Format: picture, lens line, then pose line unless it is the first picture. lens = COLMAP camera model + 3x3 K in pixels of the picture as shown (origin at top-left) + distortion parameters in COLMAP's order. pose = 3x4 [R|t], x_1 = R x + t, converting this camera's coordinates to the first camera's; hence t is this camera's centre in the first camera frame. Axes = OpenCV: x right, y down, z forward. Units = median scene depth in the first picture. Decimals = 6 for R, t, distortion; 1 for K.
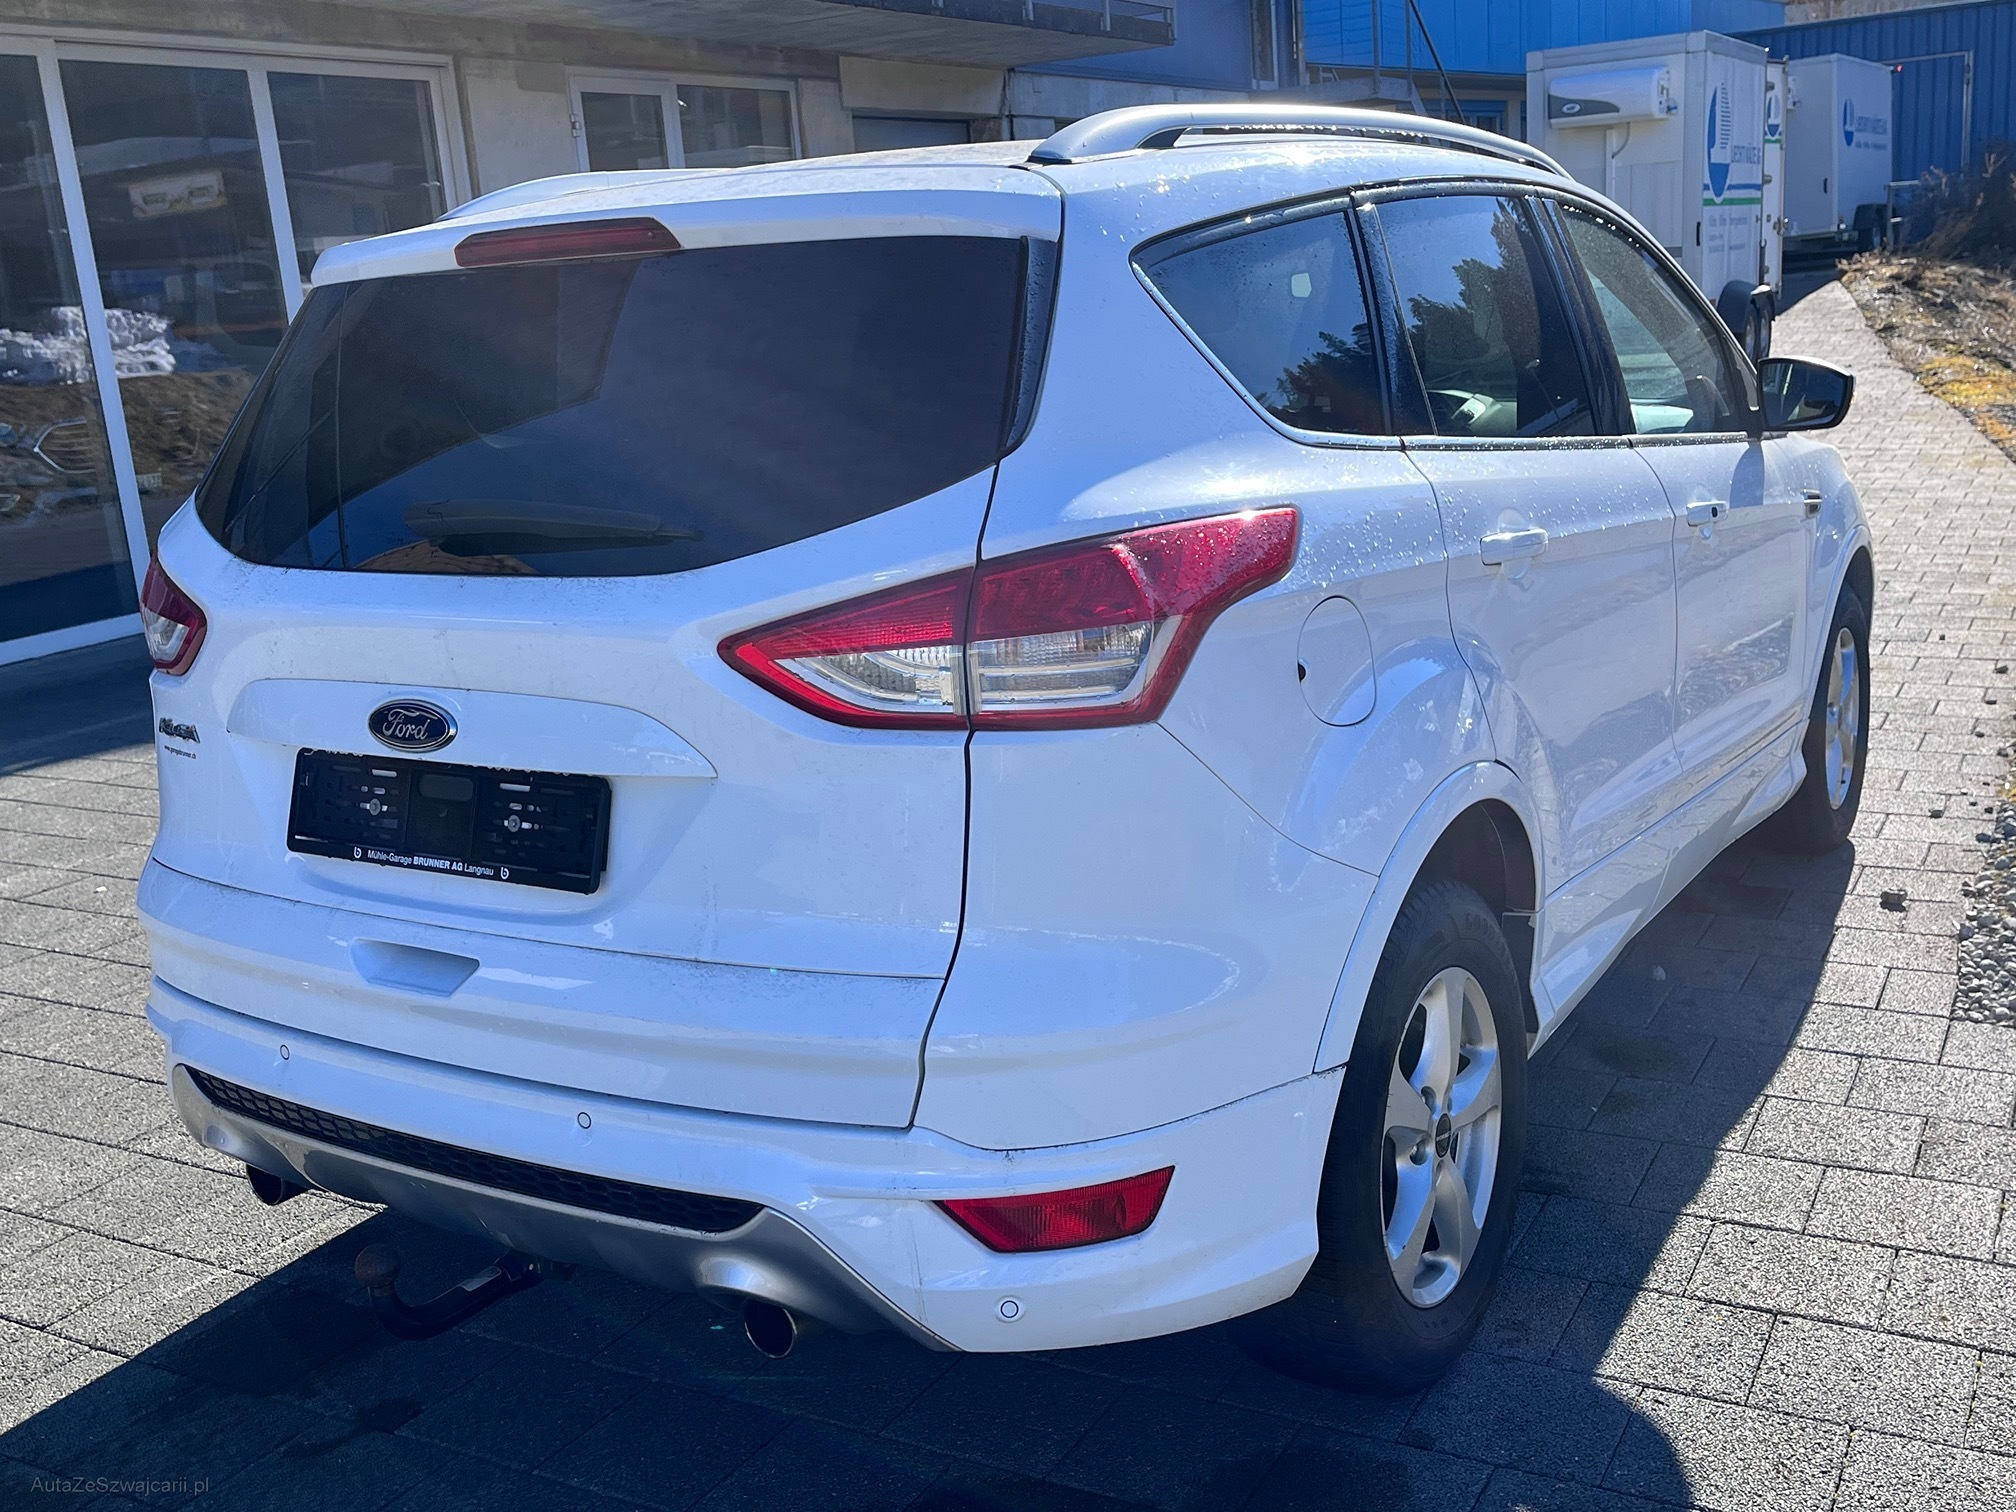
lens RADIAL K [[1943.7, 0, 1008.0], [0, 1943.7, 756.0], [0, 0, 1]] dist [0.032209, 0.007168]
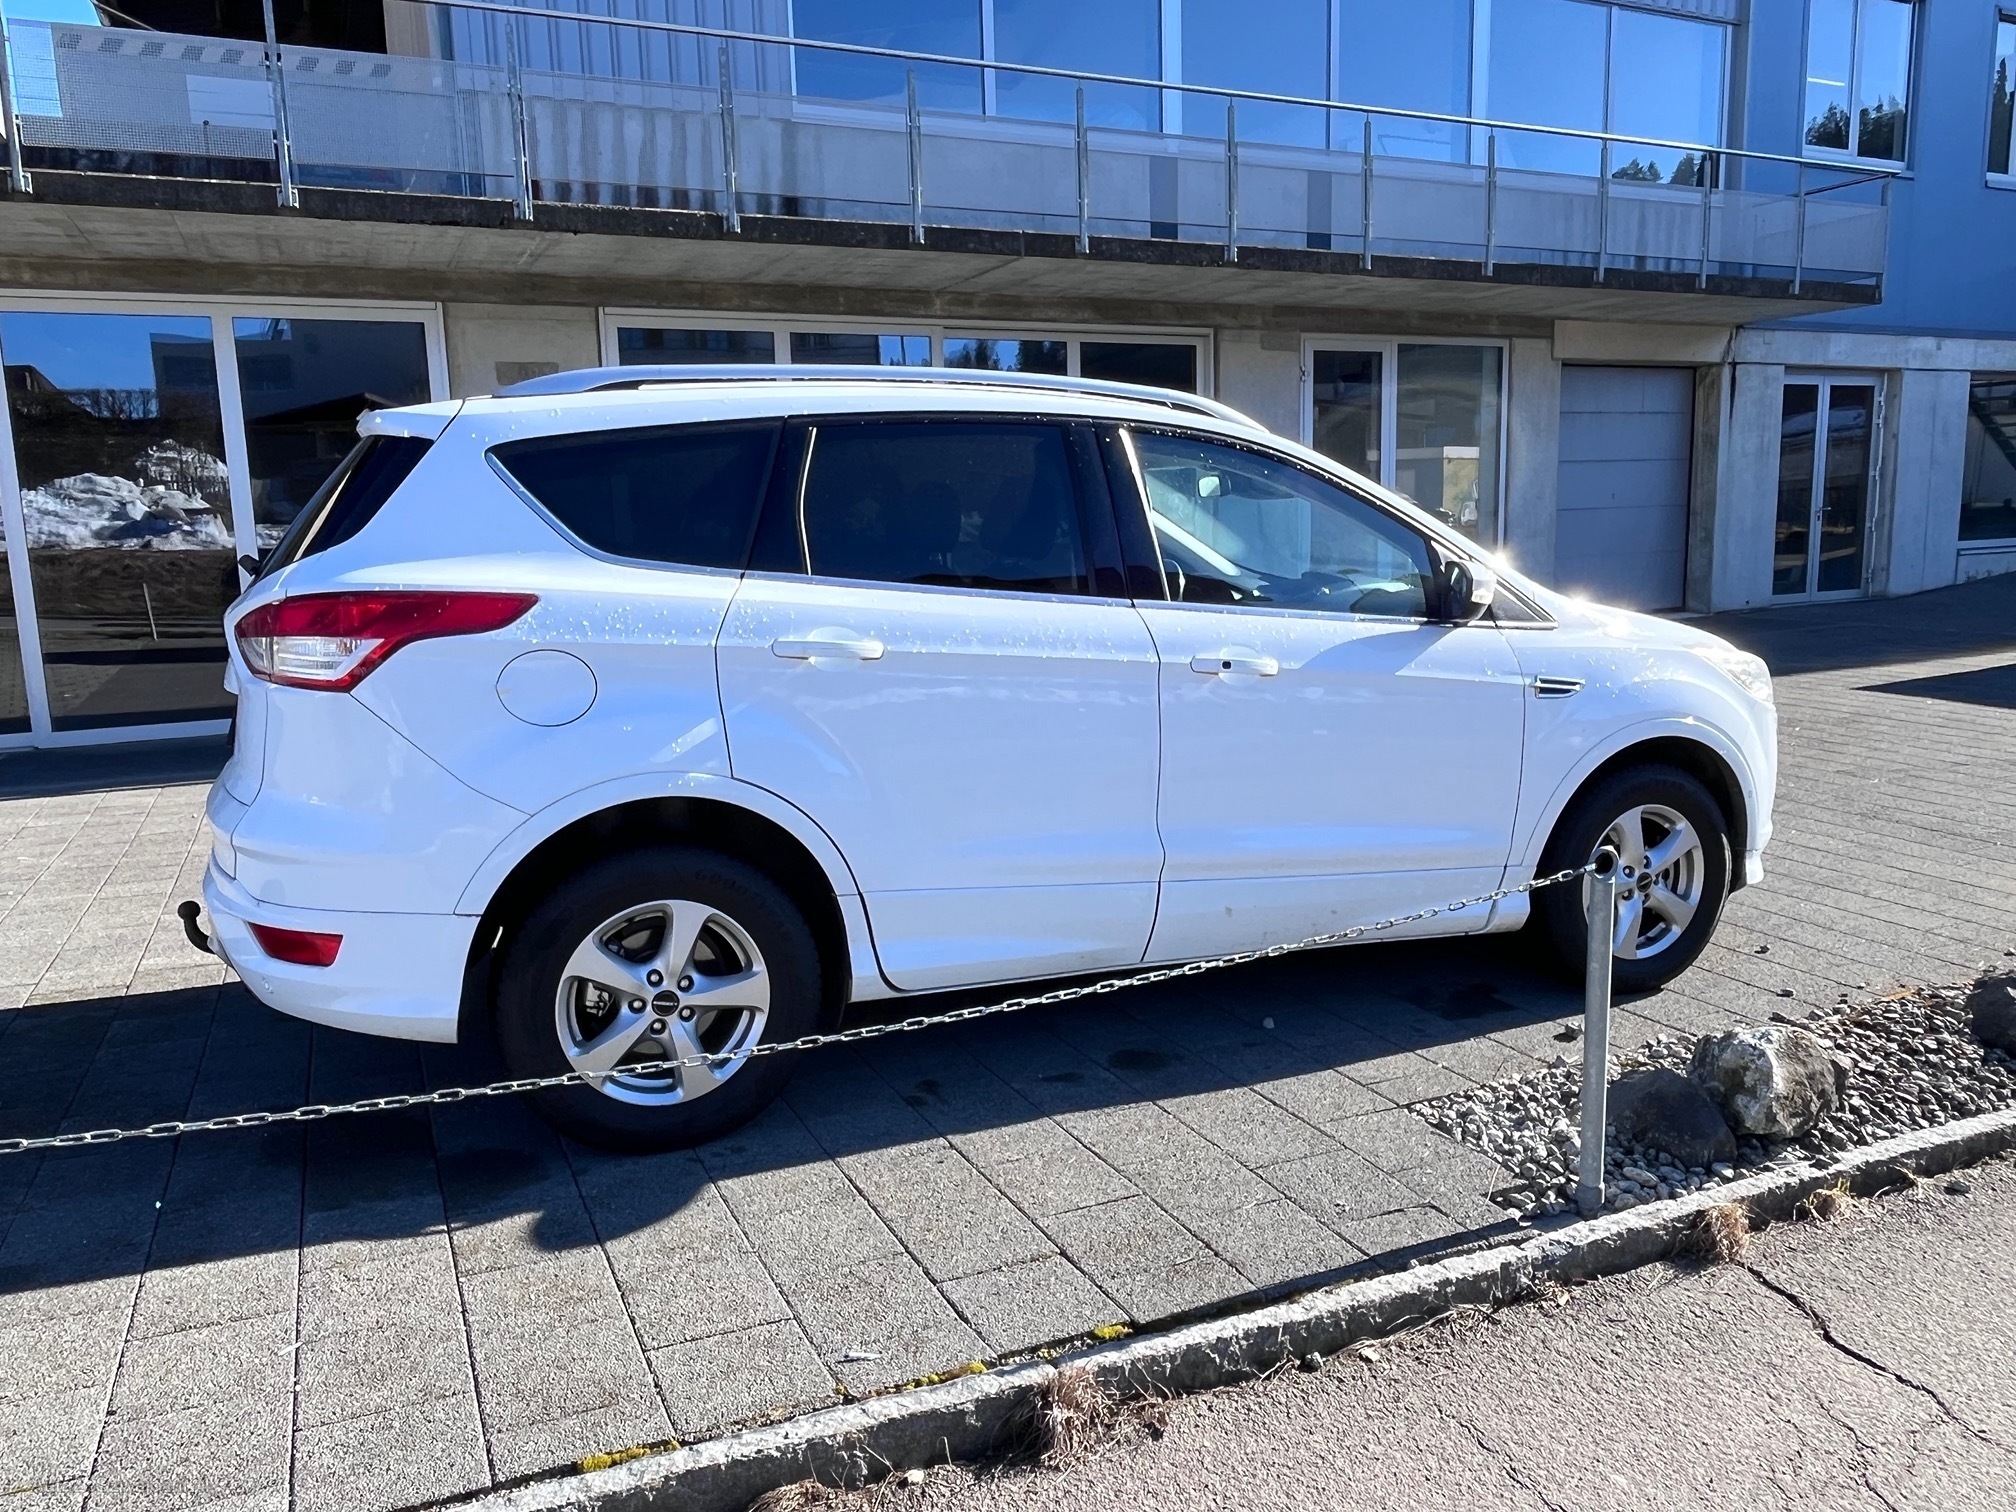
lens RADIAL K [[1431.1, 0, 1006.5], [0, 1431.1, 736.1], [0, 0, 1]] dist [0.005227, -0.009665]
pose [[0.818697, 0.138795, -0.557200, 0.222751], [-0.173305, 0.984824, -0.009325, -0.012035], [0.547450, 0.104200, 0.830326, 0.033446]]
